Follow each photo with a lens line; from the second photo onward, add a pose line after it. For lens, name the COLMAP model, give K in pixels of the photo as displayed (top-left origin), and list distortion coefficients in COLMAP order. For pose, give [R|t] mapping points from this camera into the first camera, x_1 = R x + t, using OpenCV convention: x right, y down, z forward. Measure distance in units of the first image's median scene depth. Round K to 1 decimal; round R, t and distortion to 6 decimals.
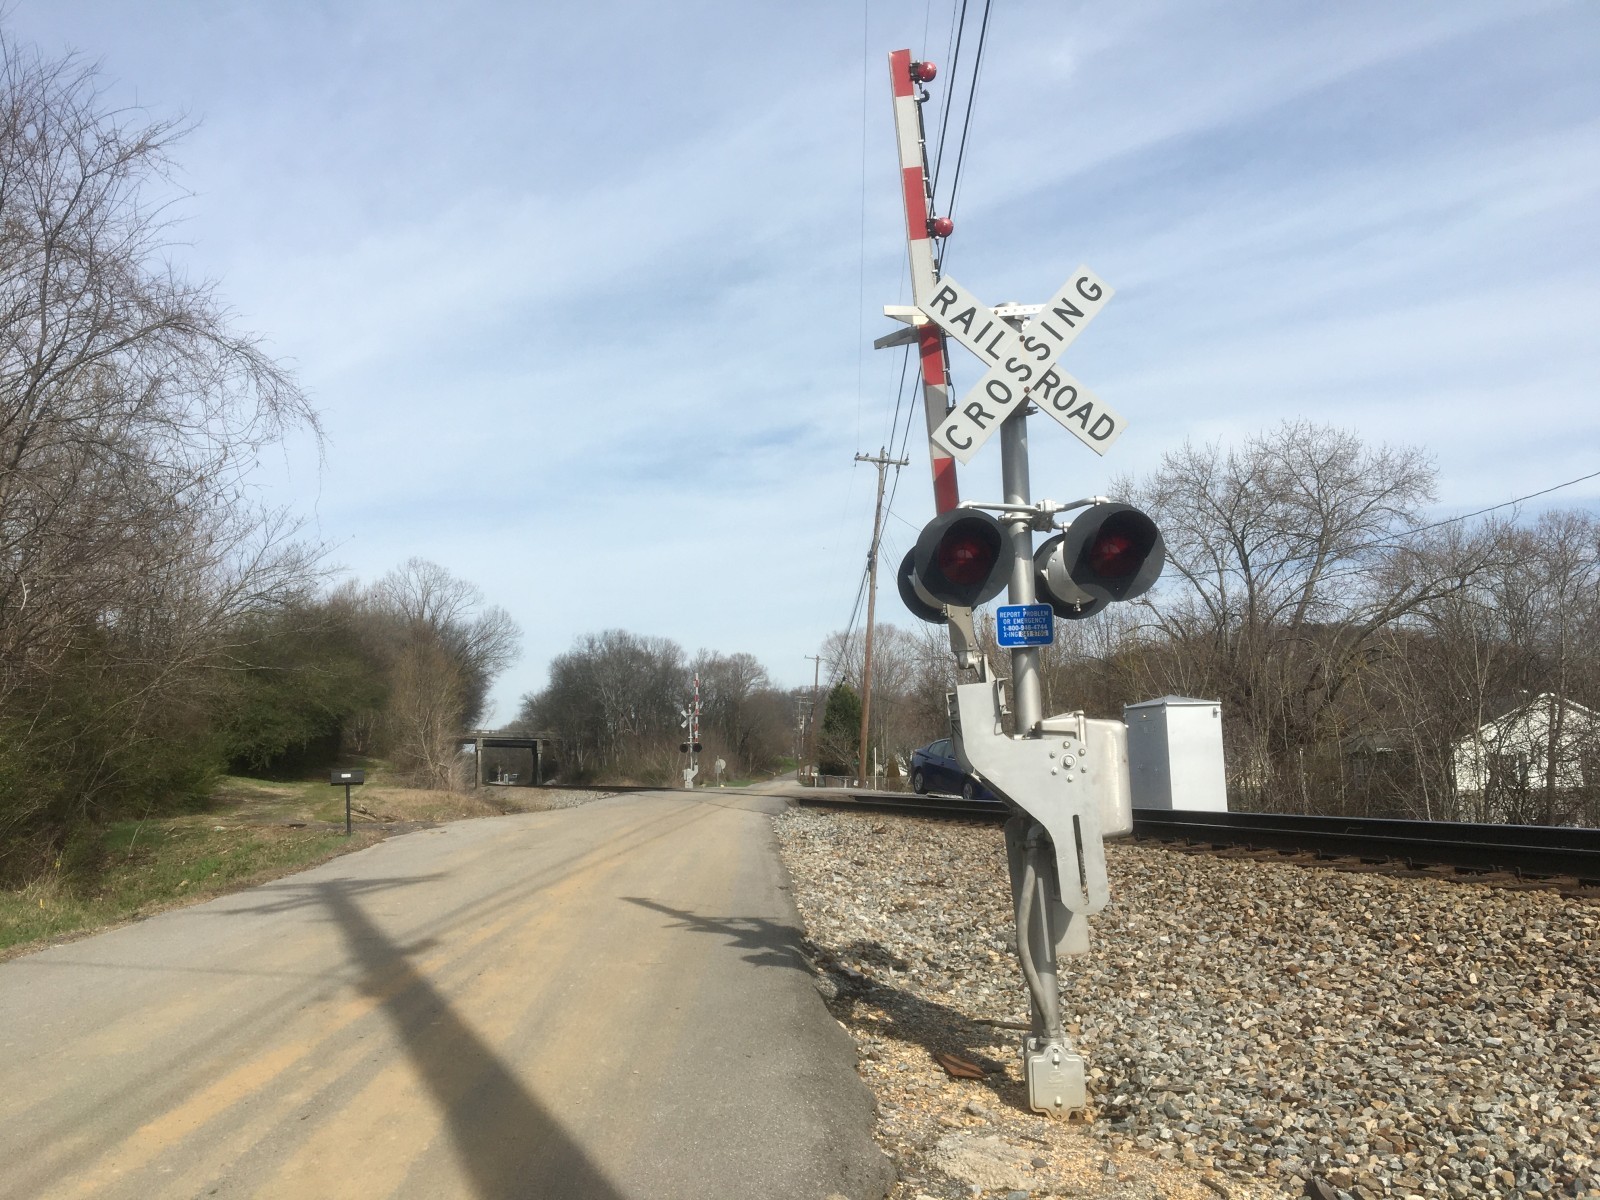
lens RADIAL K [[1359.6, 0, 763.0], [0, 1359.6, 604.0], [0, 0, 1]] dist [0.081723, -0.122491]
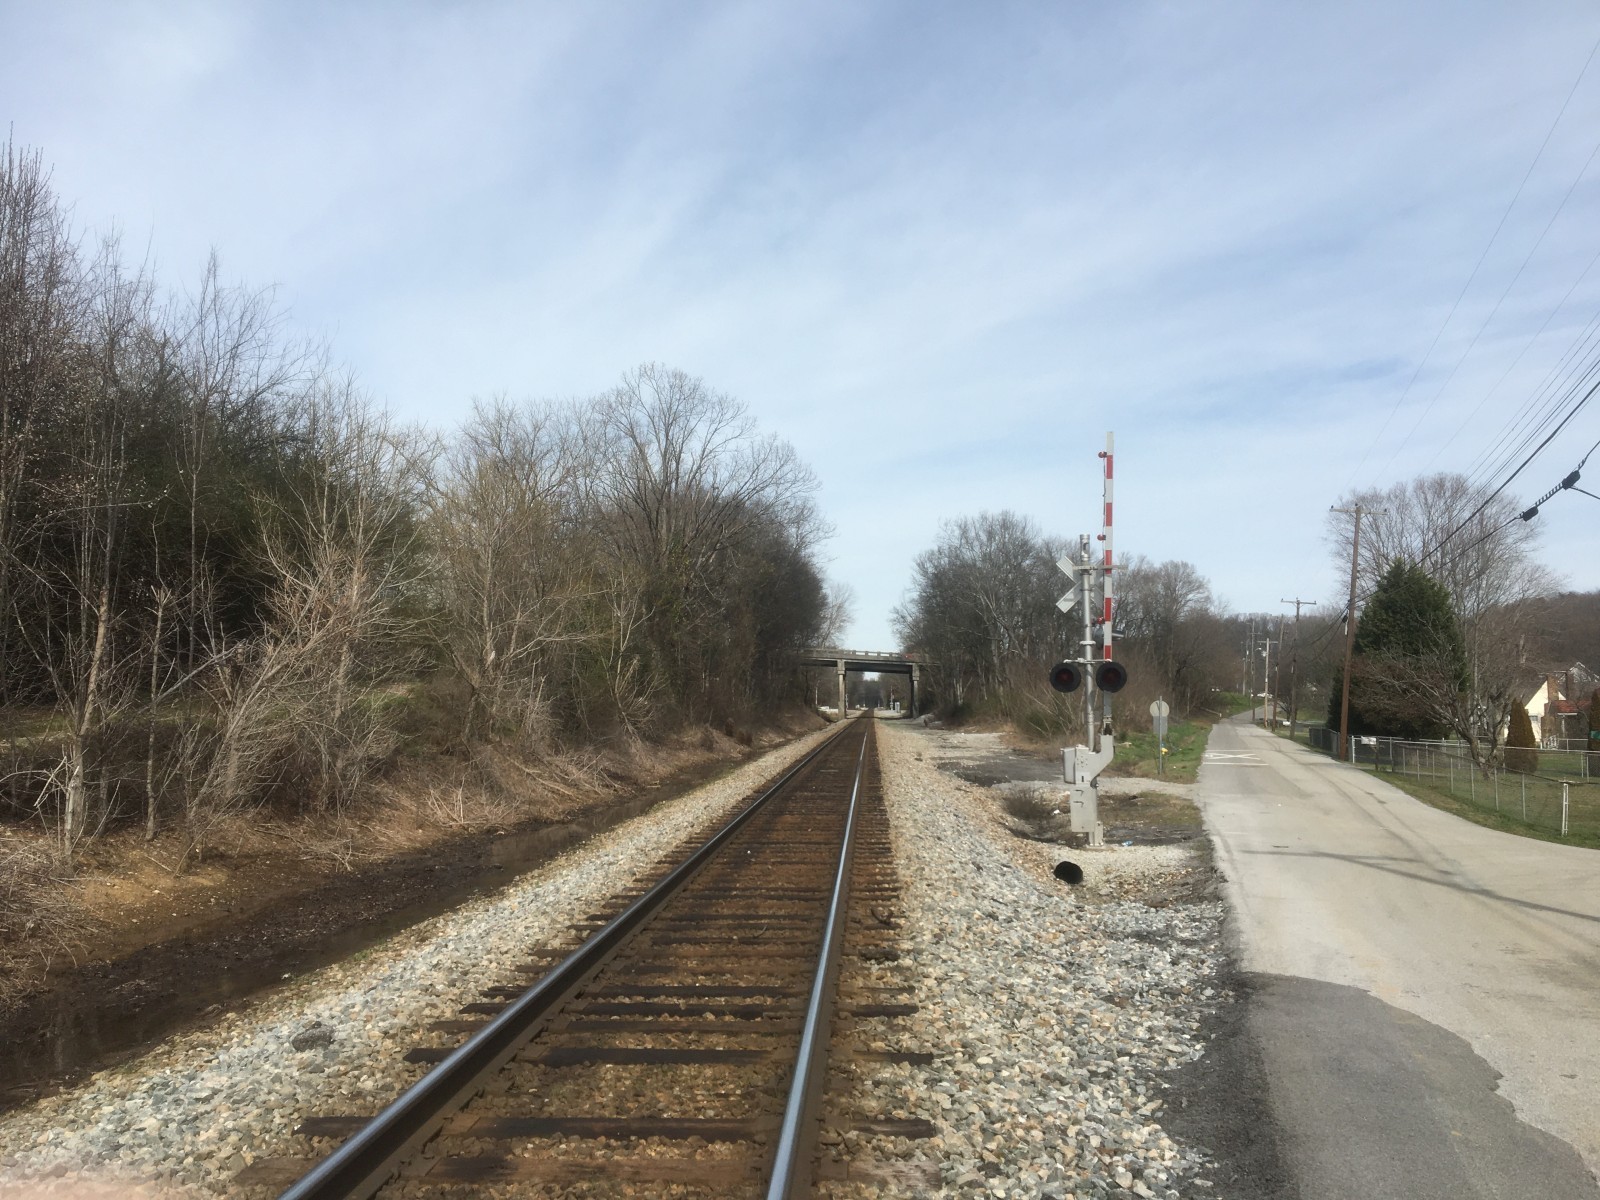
lens RADIAL K [[1359.6, 0, 763.0], [0, 1359.6, 604.0], [0, 0, 1]] dist [0.081723, -0.122491]
pose [[0.954690, 0.007108, -0.297517, -0.288728], [0.008571, 0.998643, 0.051364, 0.663619], [0.297478, -0.051587, 0.953334, 6.241064]]
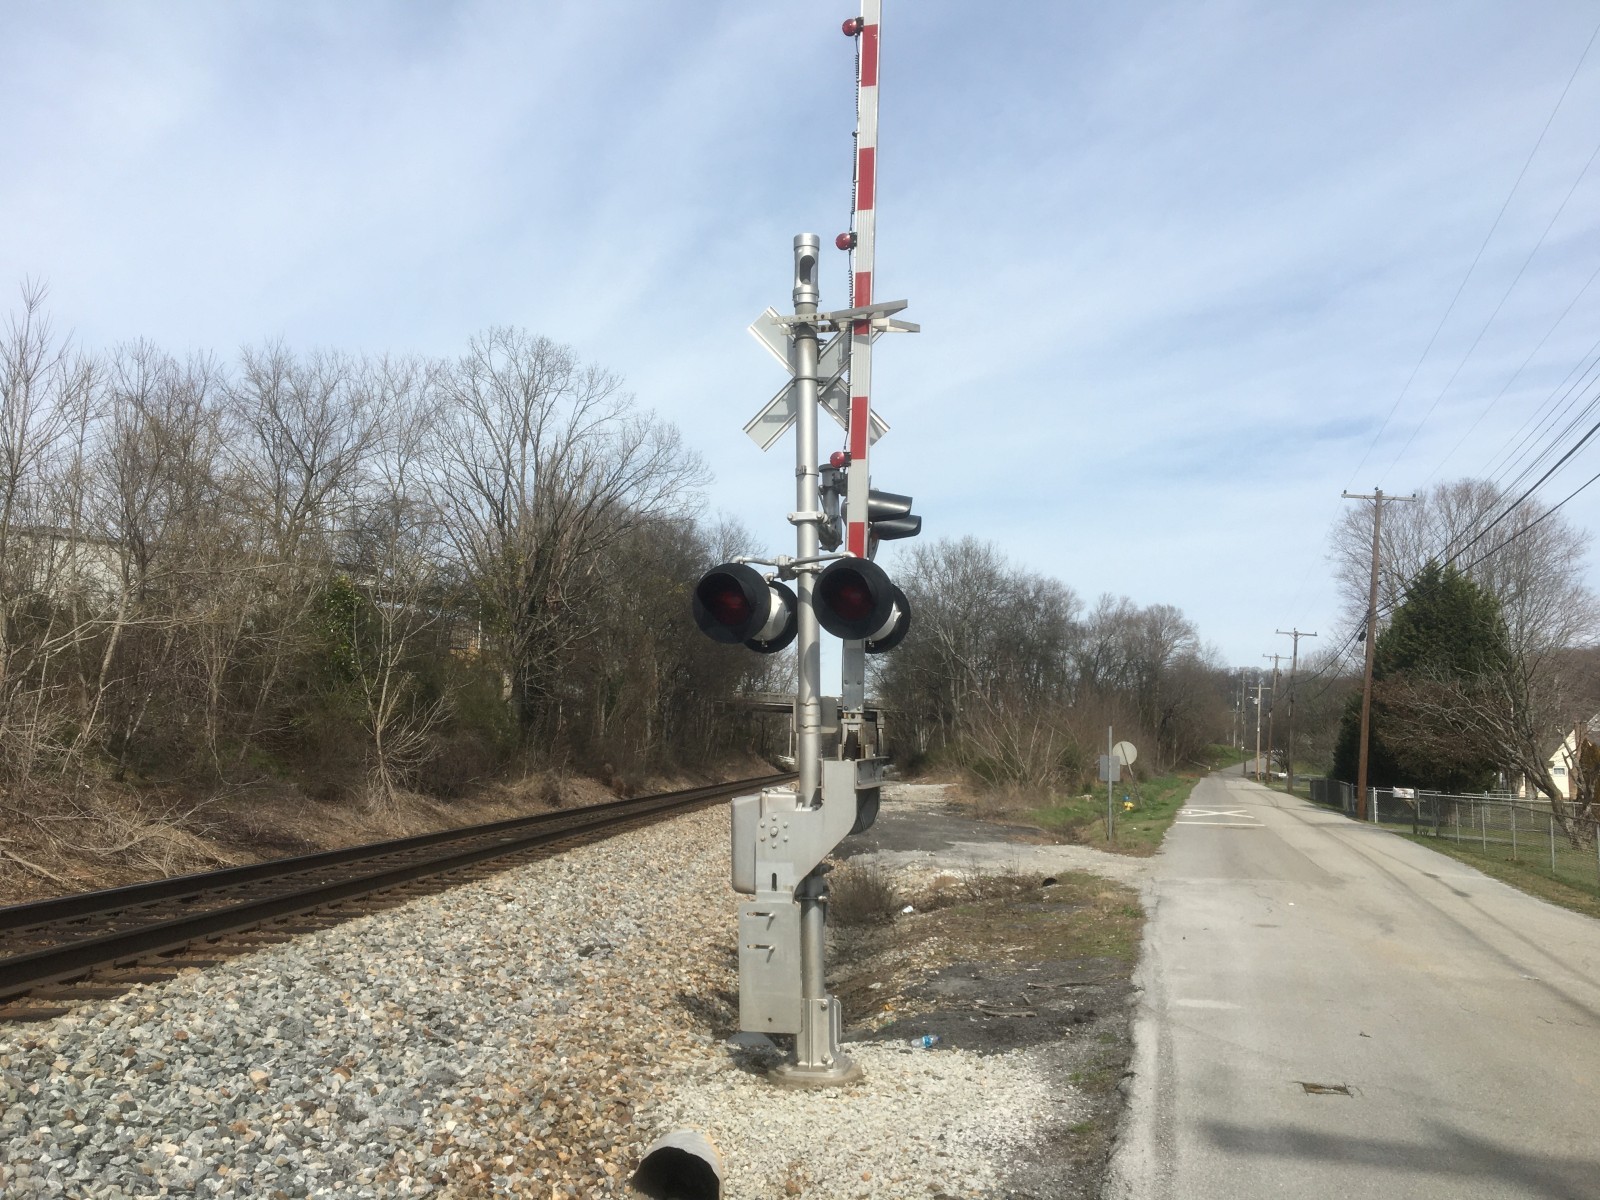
lens RADIAL K [[1354.2, 0, 771.9], [0, 1354.2, 625.3], [0, 0, 1]] dist [0.110332, -0.123476]
pose [[0.958028, 0.004211, -0.286645, -0.209871], [0.003856, 0.999612, 0.027572, 0.945308], [0.286650, -0.027520, 0.957640, 8.071466]]
